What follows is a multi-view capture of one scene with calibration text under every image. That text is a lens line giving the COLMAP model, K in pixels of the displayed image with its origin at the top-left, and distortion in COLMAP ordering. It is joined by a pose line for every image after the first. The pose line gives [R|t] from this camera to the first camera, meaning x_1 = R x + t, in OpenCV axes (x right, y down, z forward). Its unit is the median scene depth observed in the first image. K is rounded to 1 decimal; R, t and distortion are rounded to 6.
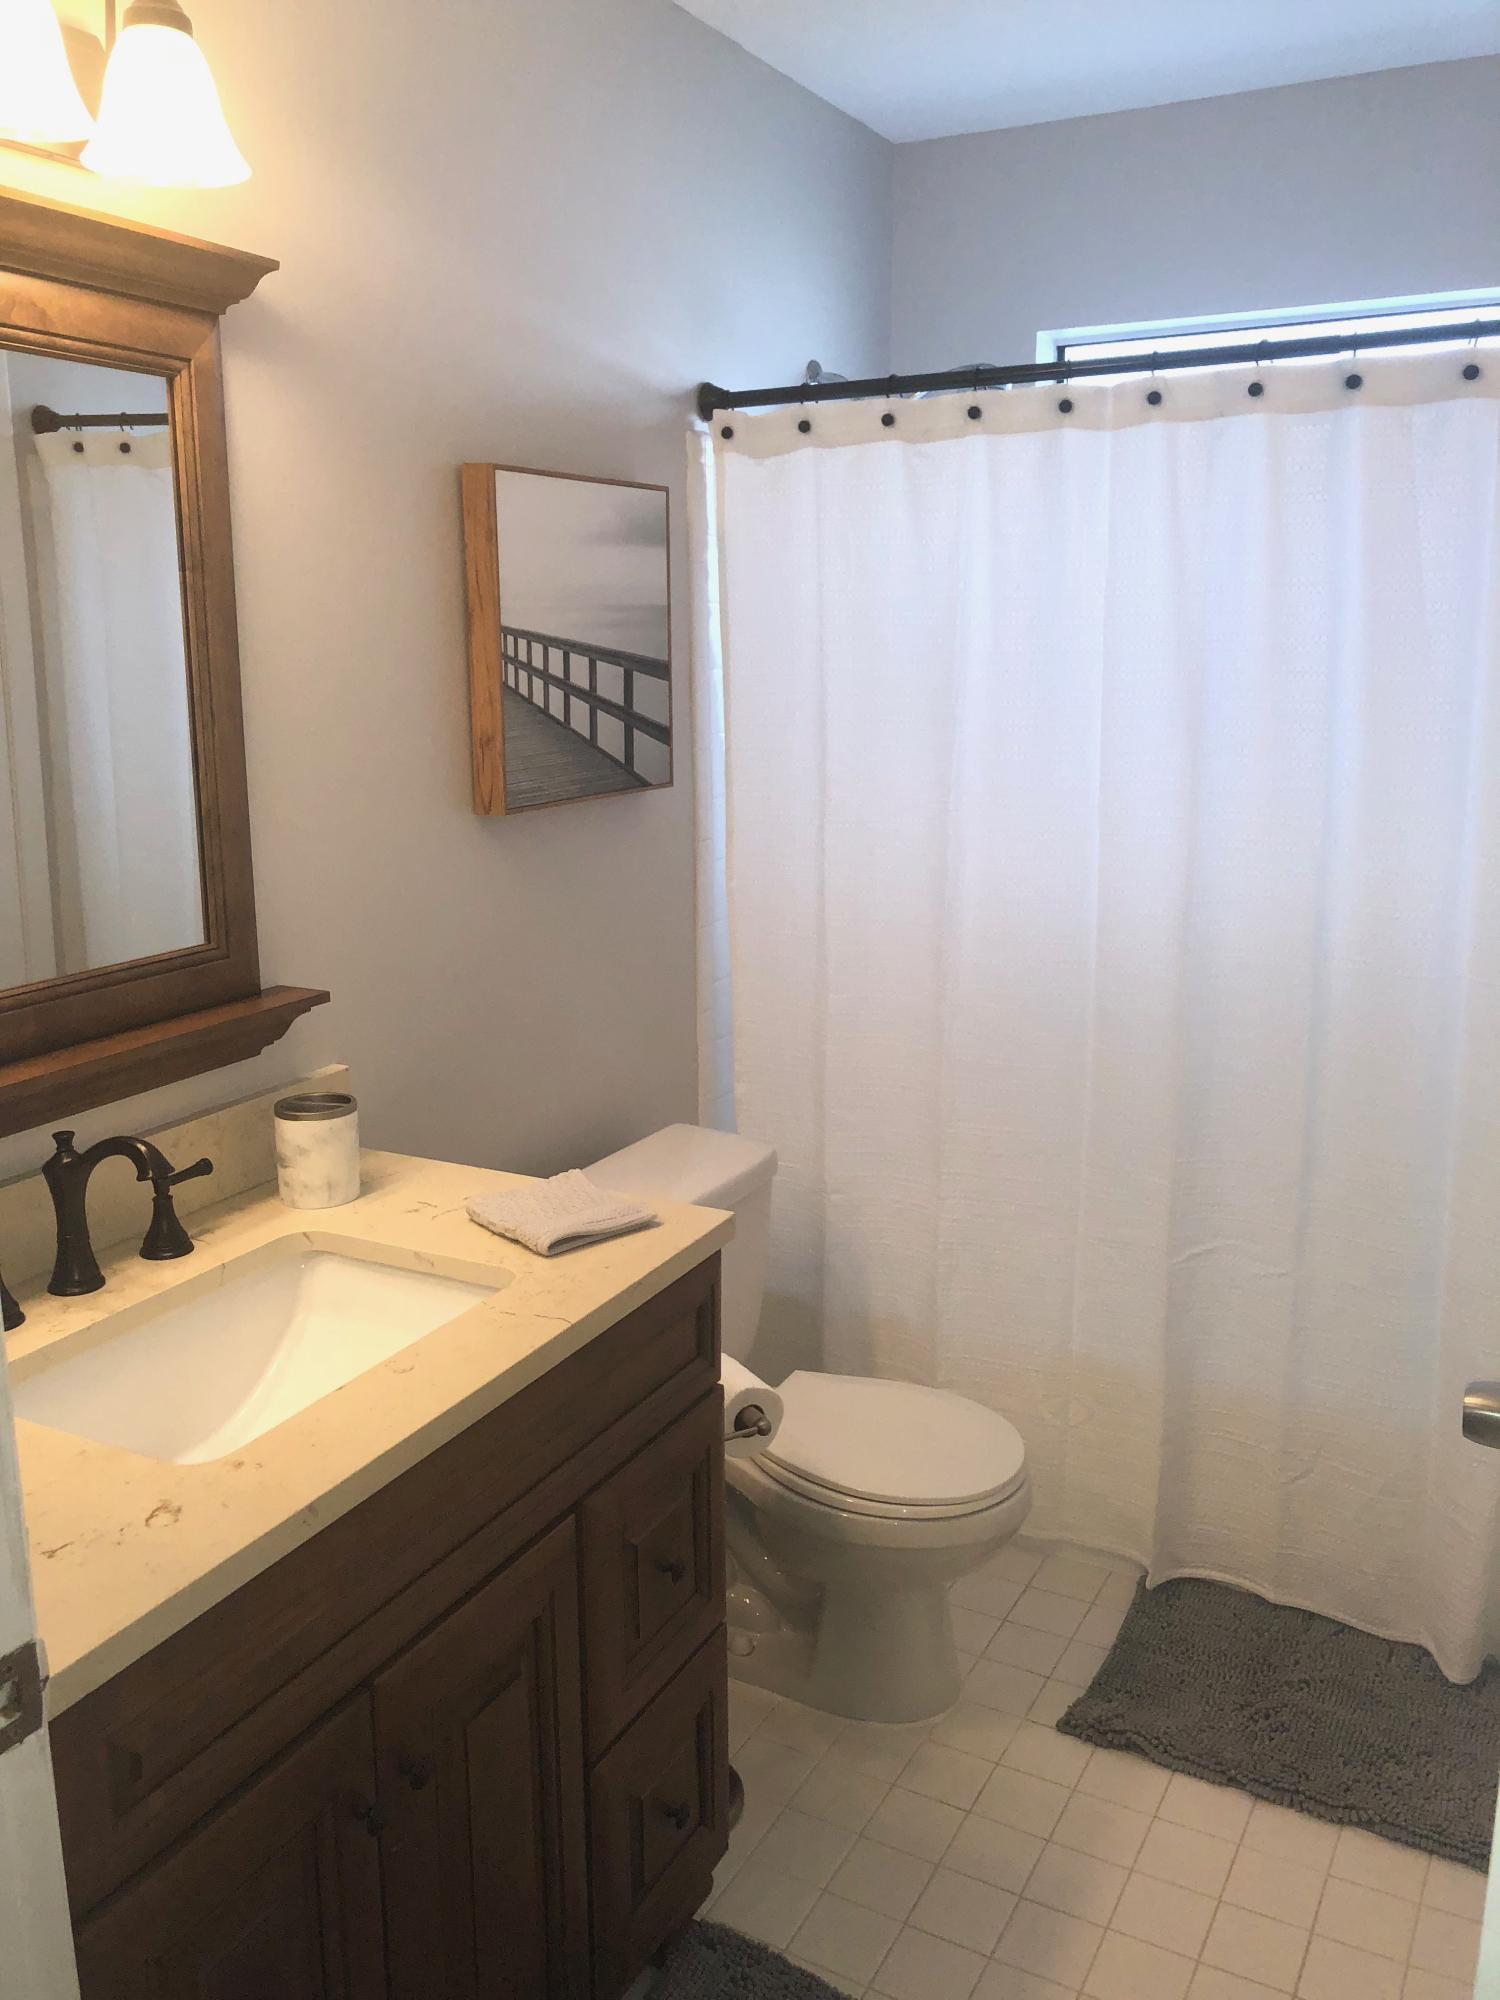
lens RADIAL K [[1654.0, 0, 755.0], [0, 1654.0, 998.3], [0, 0, 1]] dist [0.018238, -0.010460]
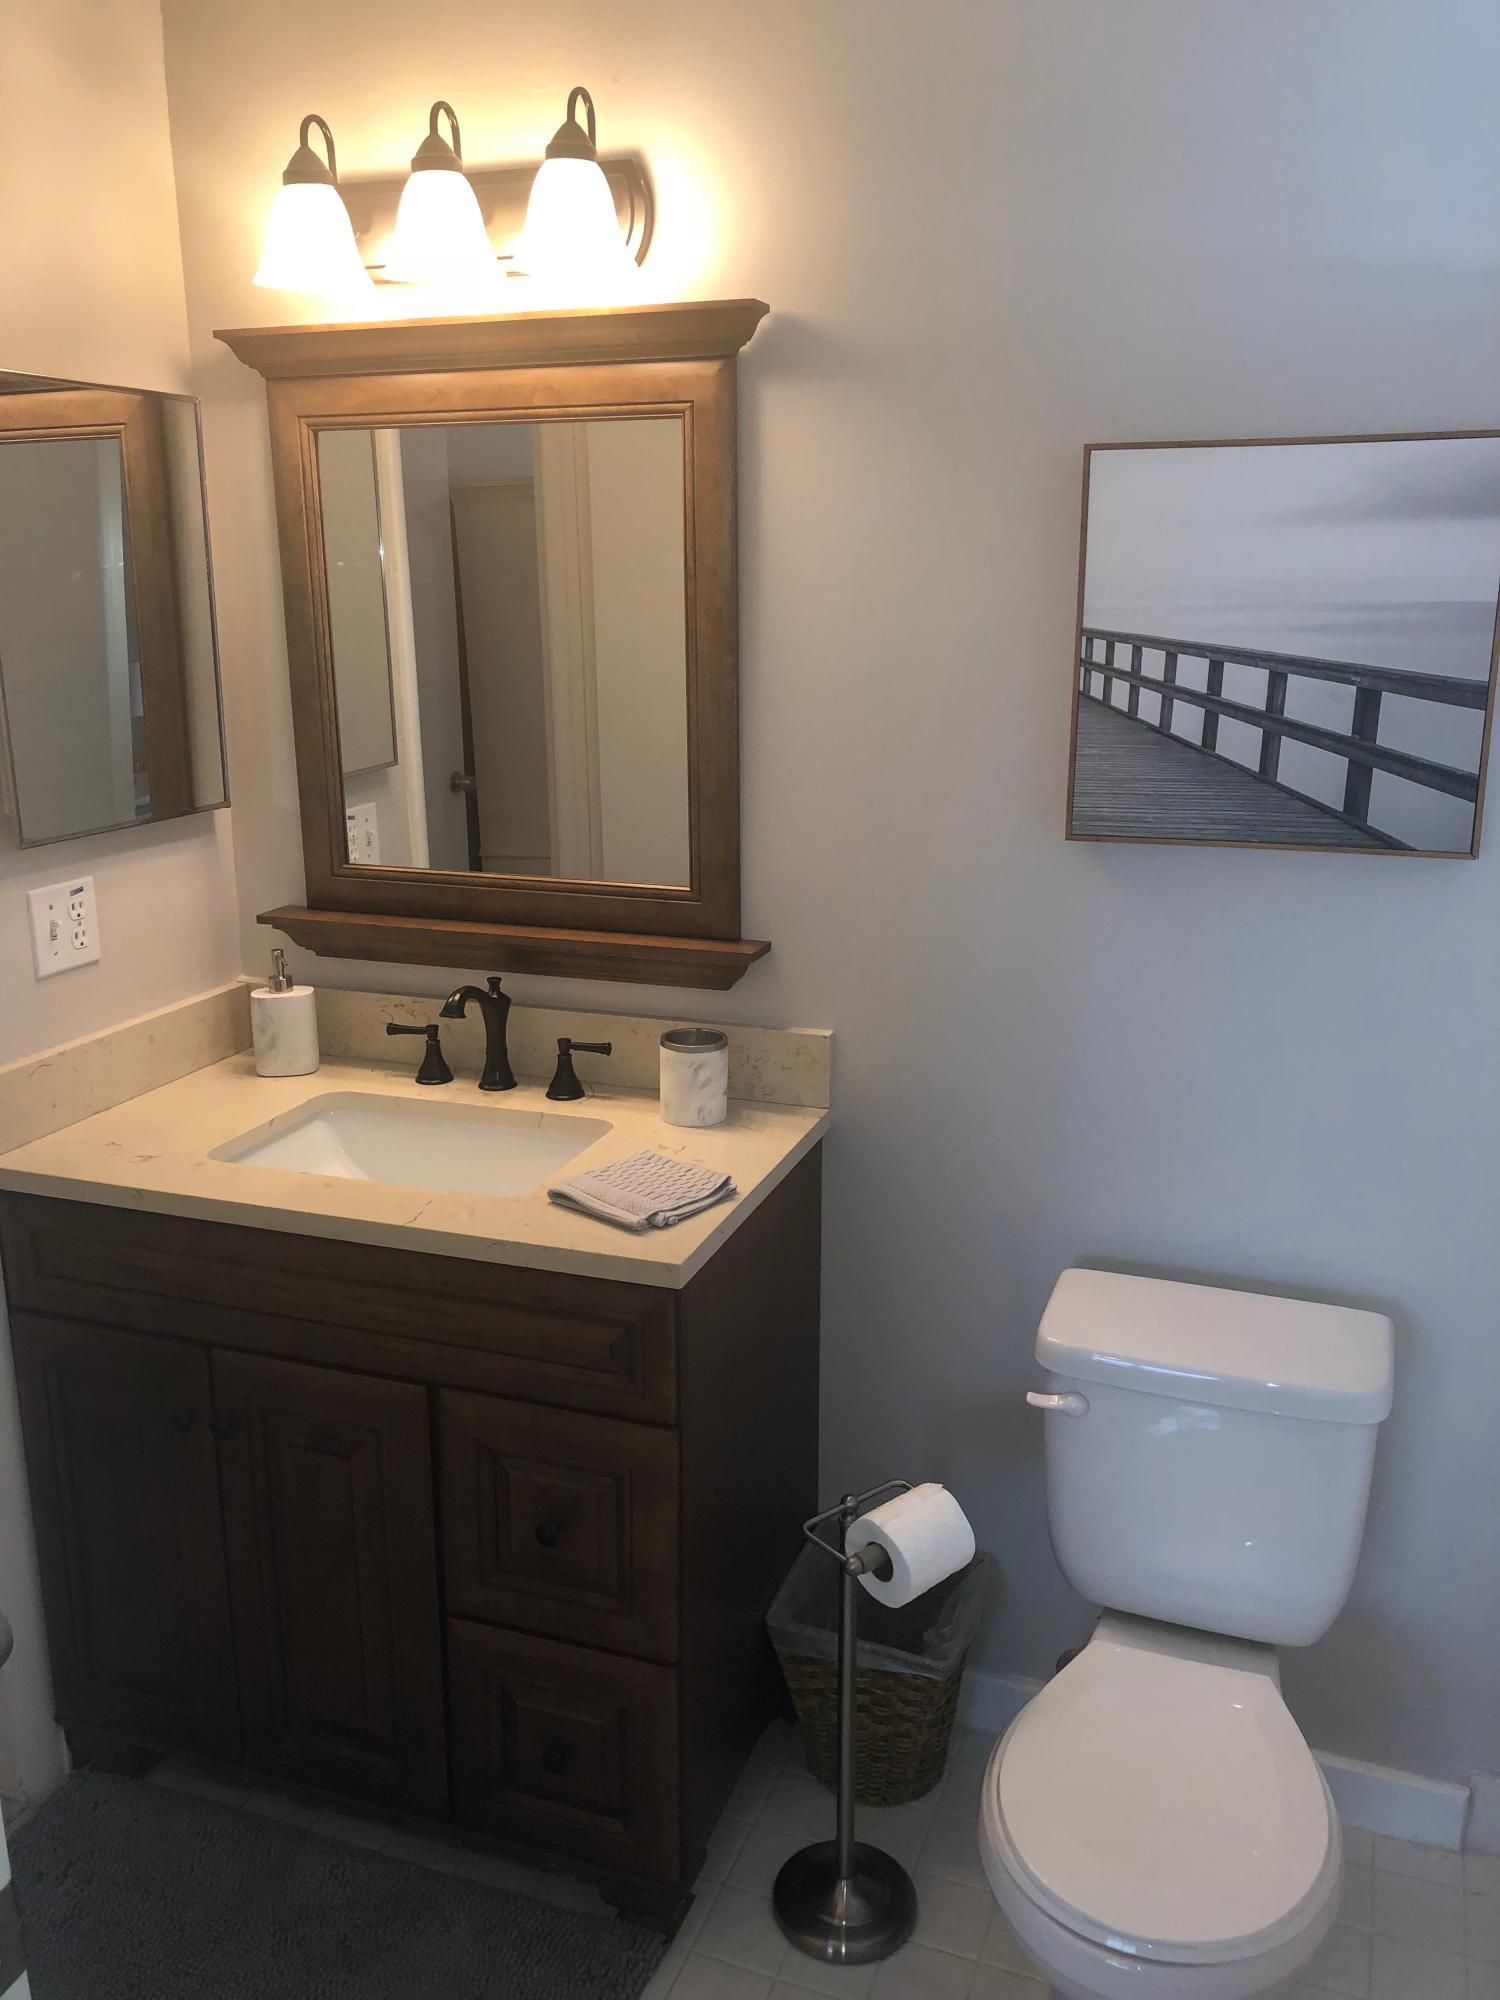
lens RADIAL K [[1654.0, 0, 752.9], [0, 1654.0, 1002.4], [0, 0, 1]] dist [0.018238, -0.010460]
pose [[0.134319, 0.251956, -0.958372, 0.688694], [-0.217109, 0.951121, 0.219620, -0.181805], [0.966862, 0.178572, 0.182456, 0.670601]]
